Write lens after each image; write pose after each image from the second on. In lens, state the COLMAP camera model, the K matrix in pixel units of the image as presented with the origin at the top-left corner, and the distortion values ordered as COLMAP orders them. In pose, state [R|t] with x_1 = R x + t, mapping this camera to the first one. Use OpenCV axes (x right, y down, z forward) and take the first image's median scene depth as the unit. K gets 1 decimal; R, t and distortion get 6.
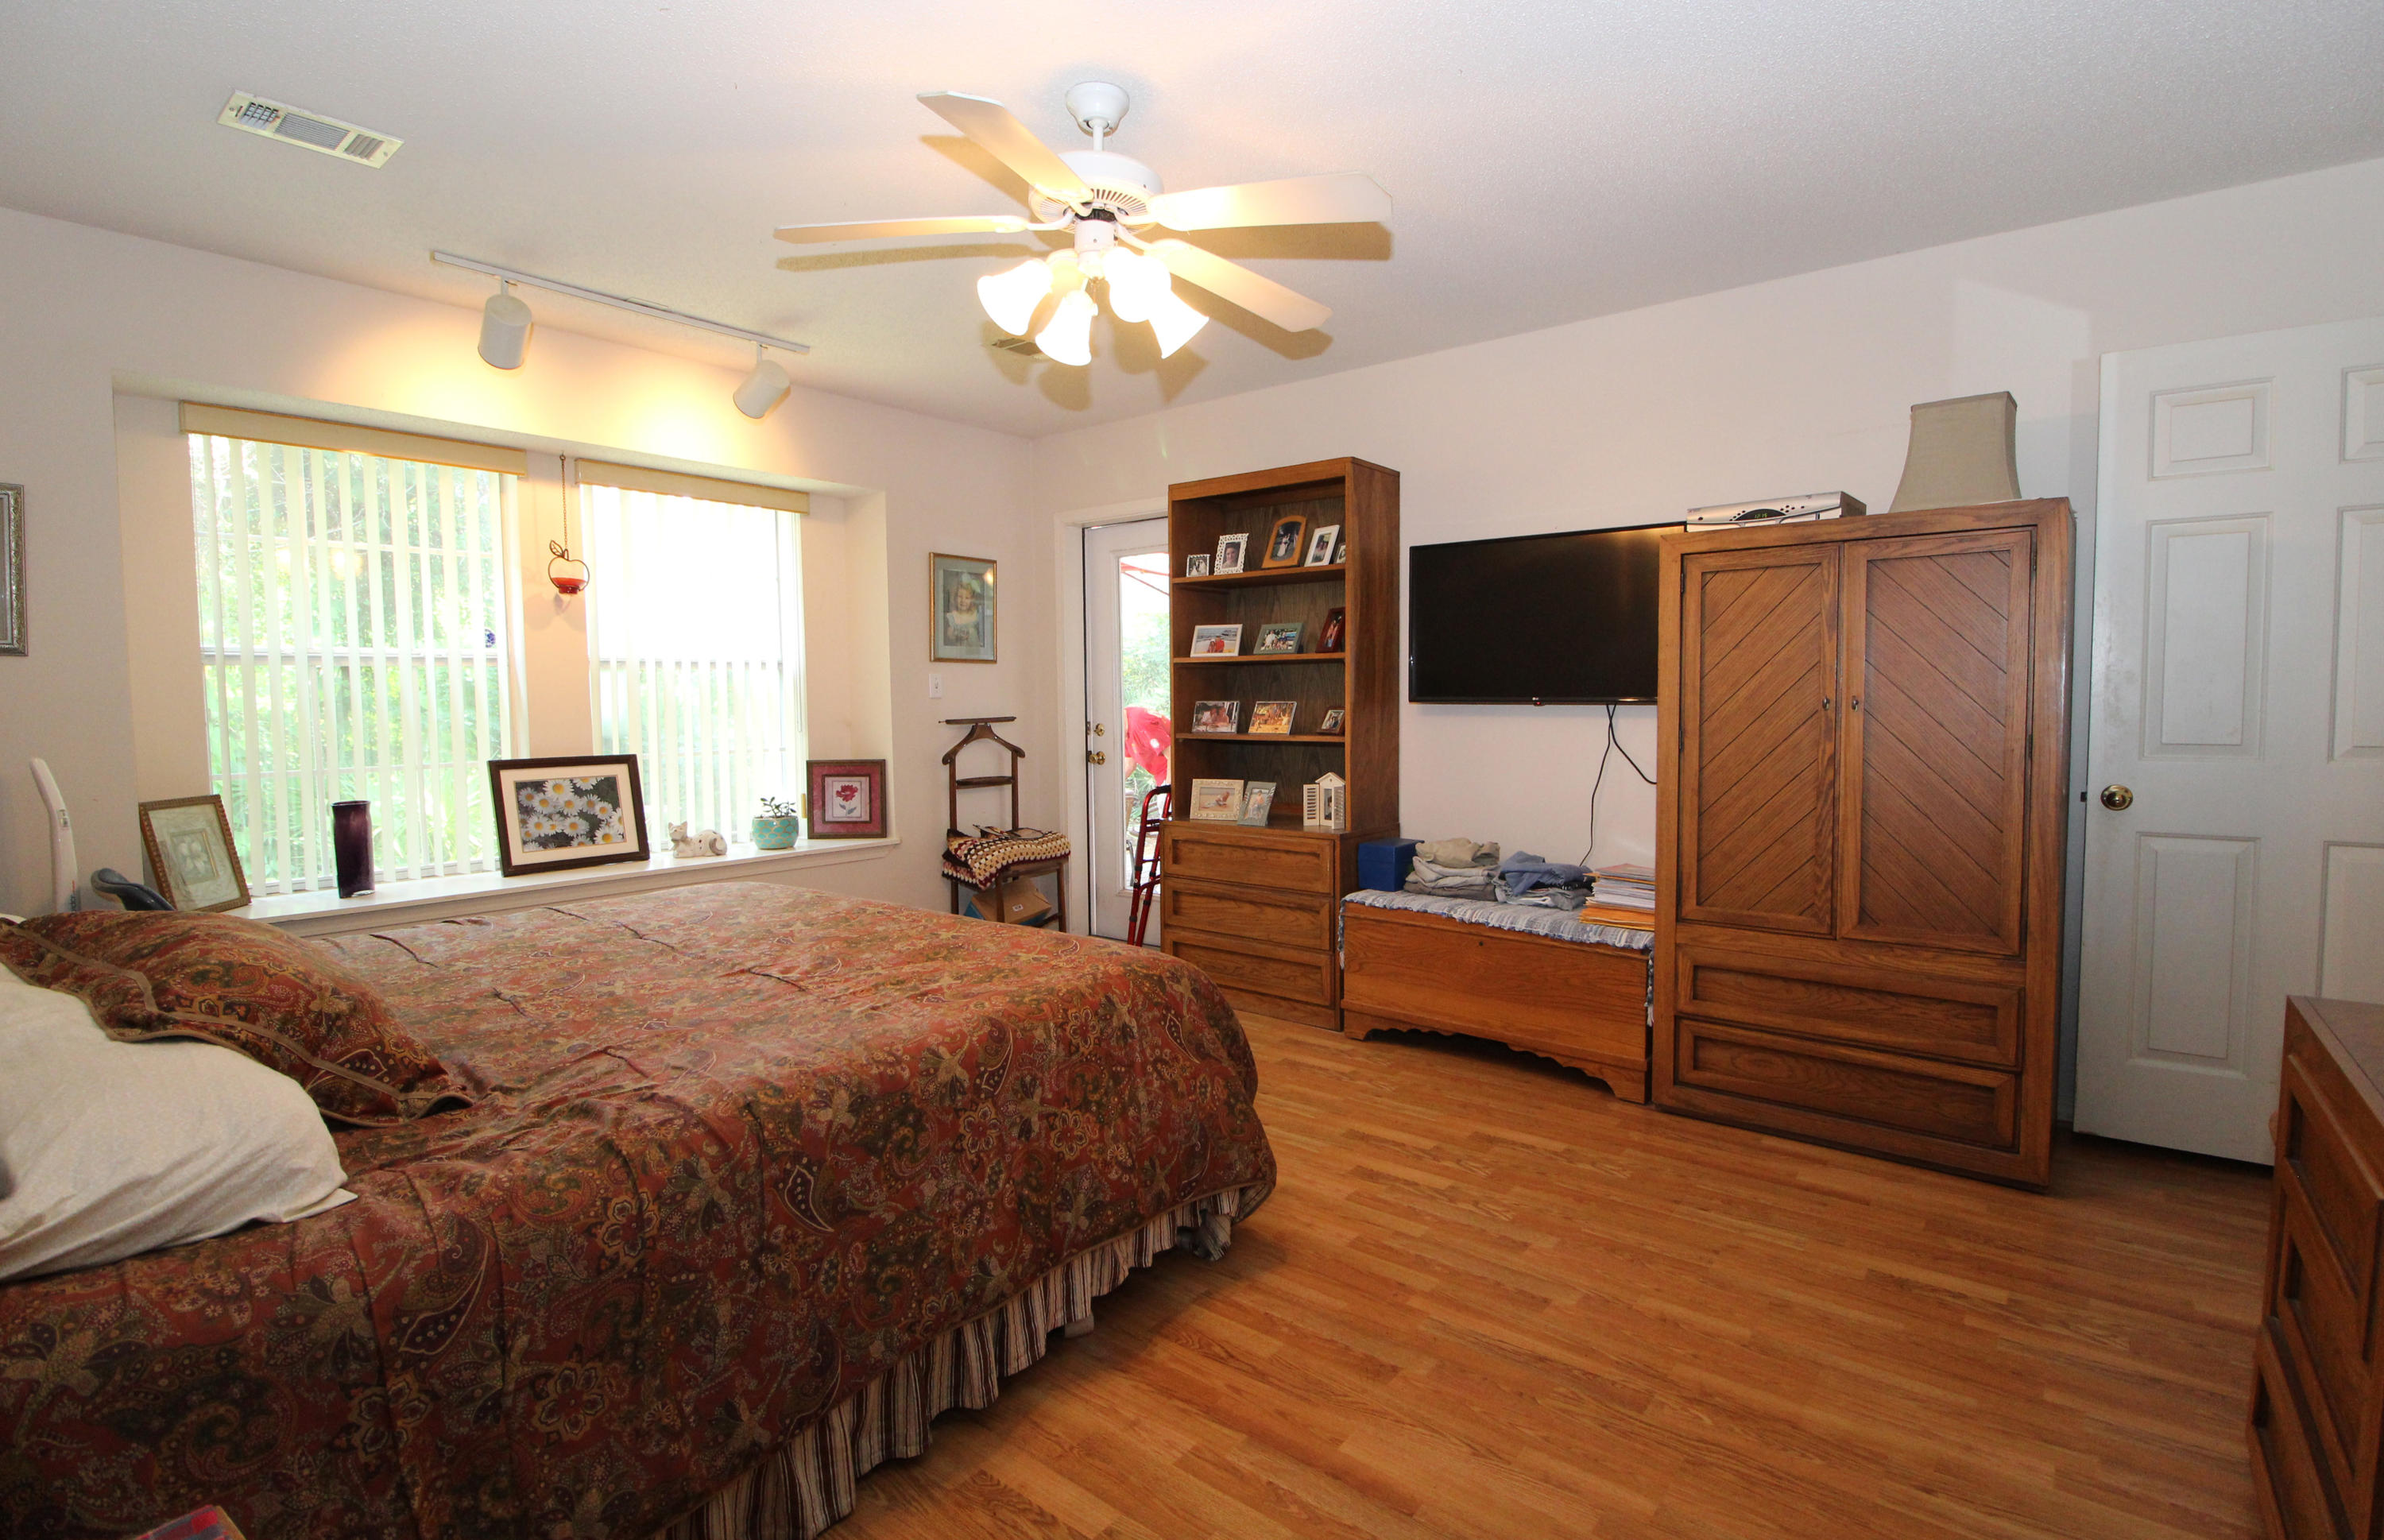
lens RADIAL K [[1109.9, 0, 1248.7], [0, 1109.9, 767.7], [0, 0, 1]] dist [-0.003039, -0.012887]
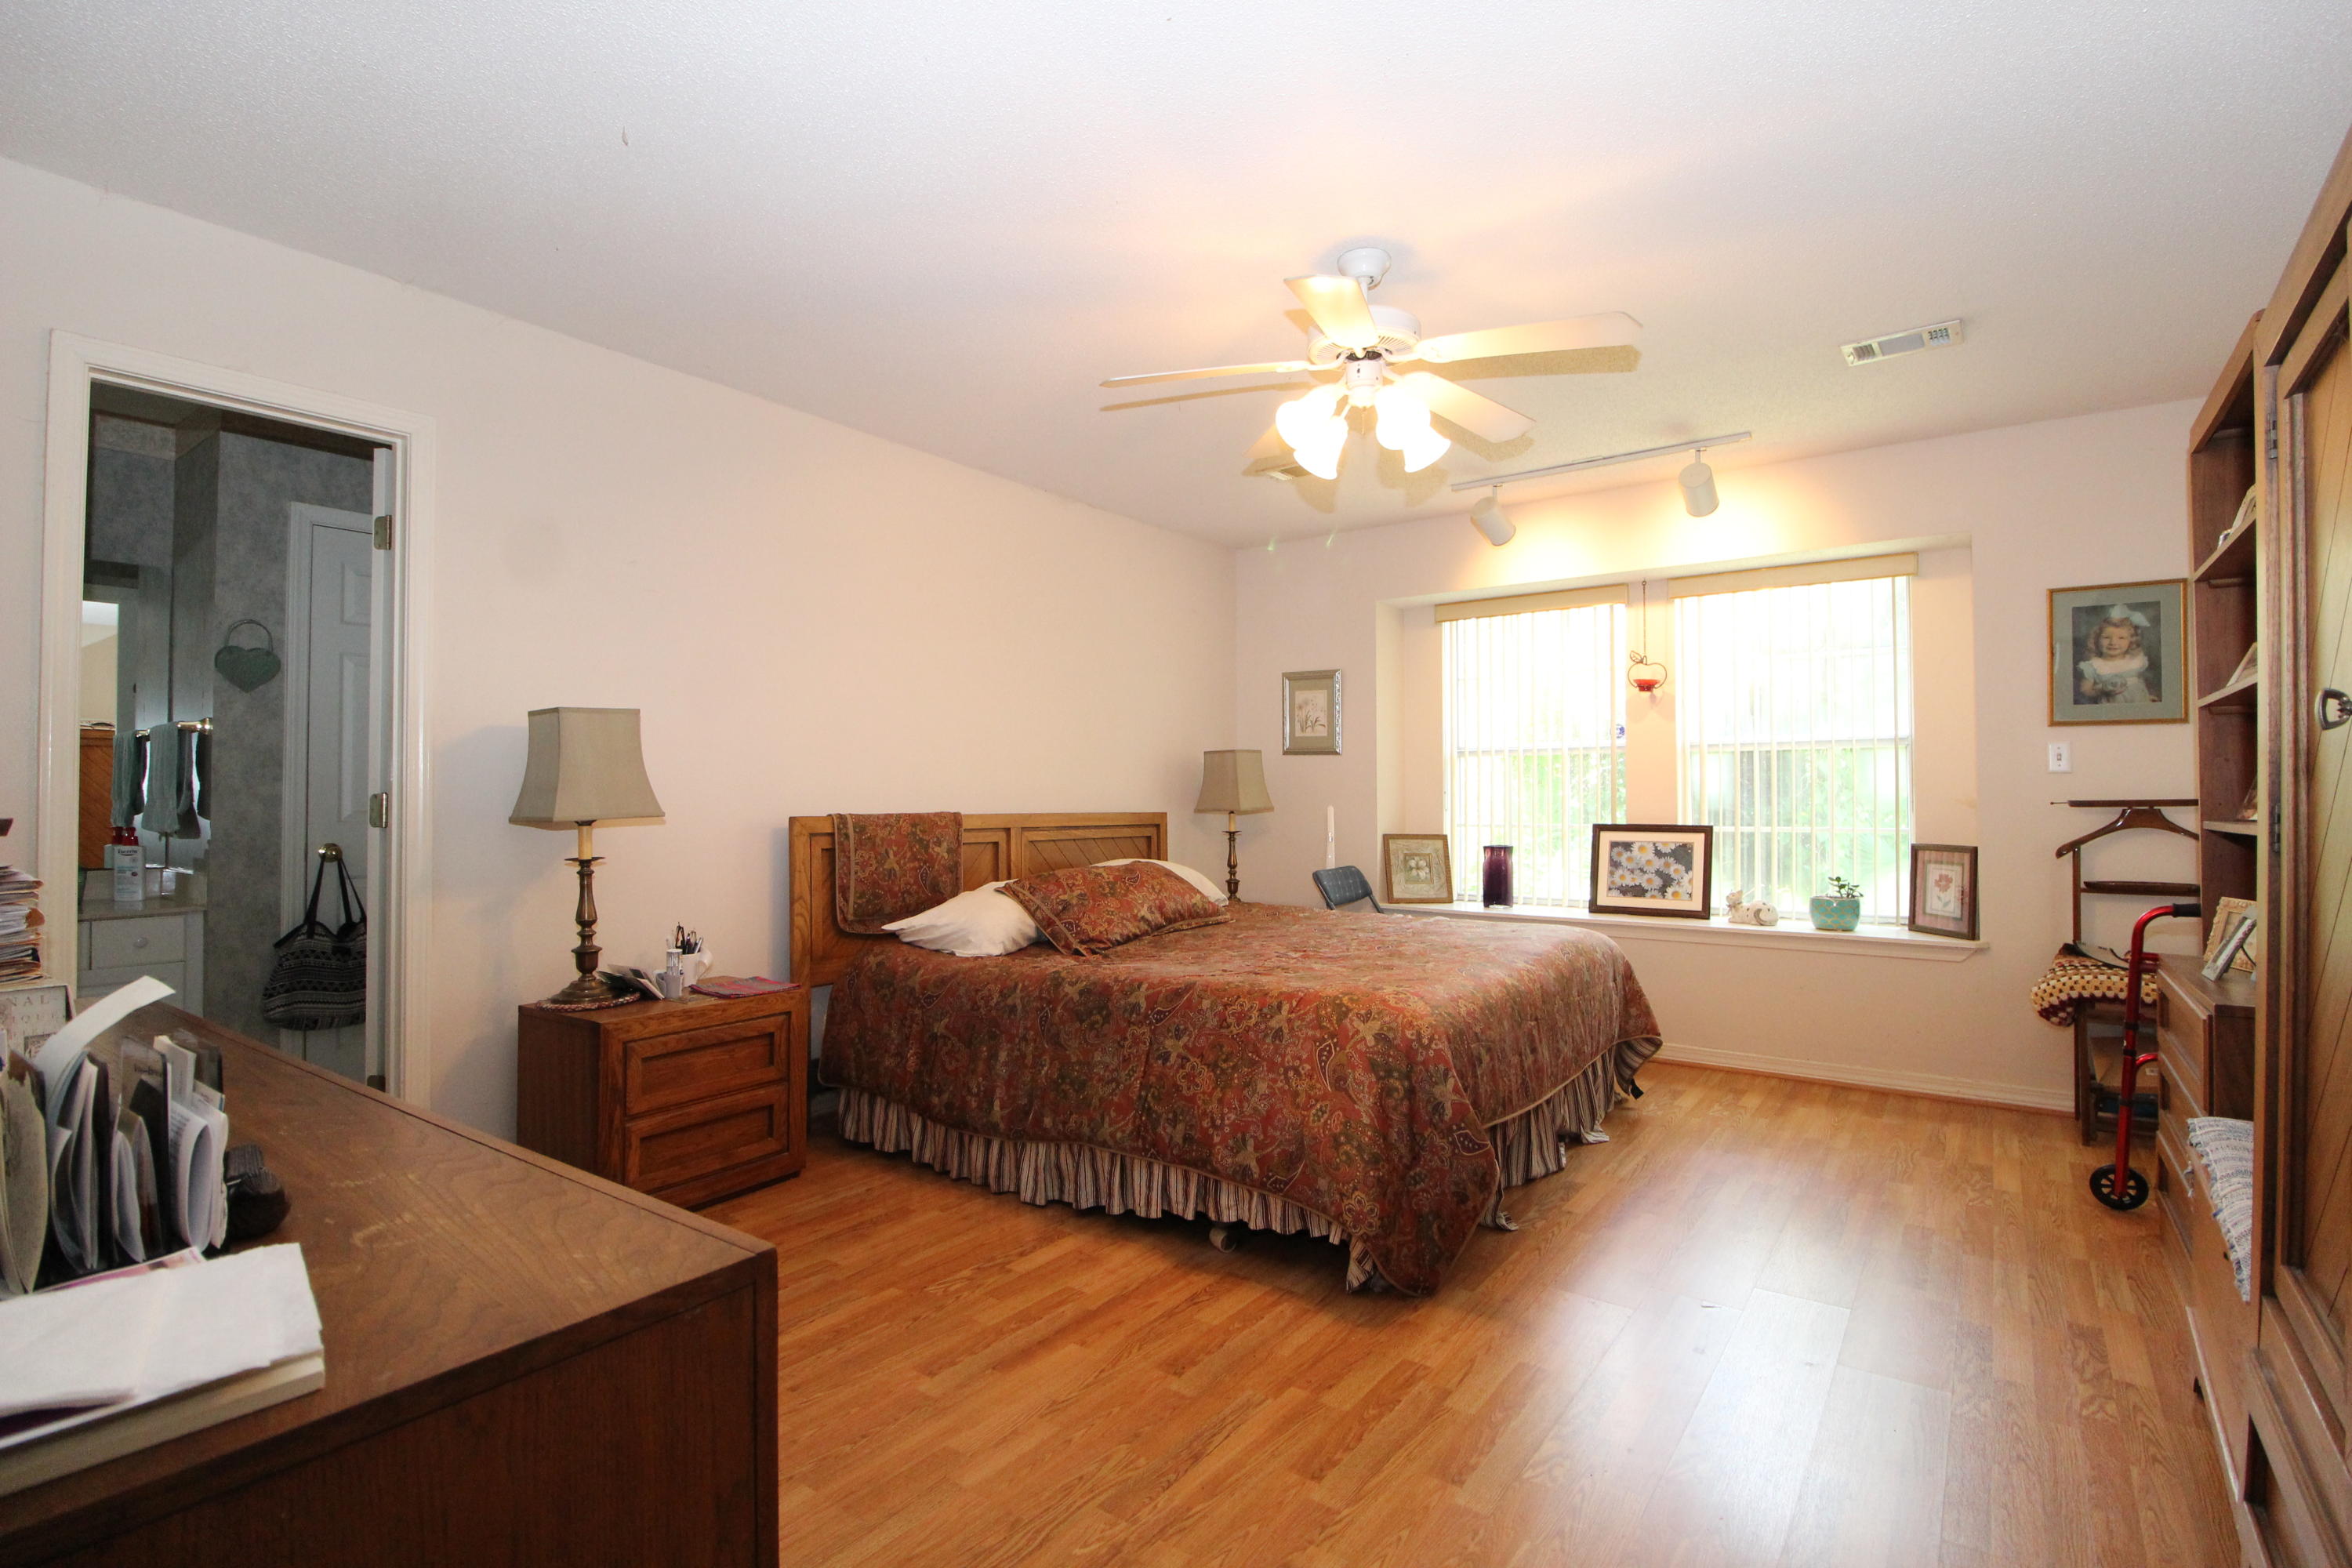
lens RADIAL K [[1091.4, 0, 1175.8], [0, 1091.4, 777.4], [0, 0, 1]] dist [-0.010400, -0.000610]
pose [[0.013664, -0.013868, -0.999810, 0.589473], [-0.066552, 0.997674, -0.014748, -0.008745], [0.997689, 0.066741, 0.012709, 0.466784]]
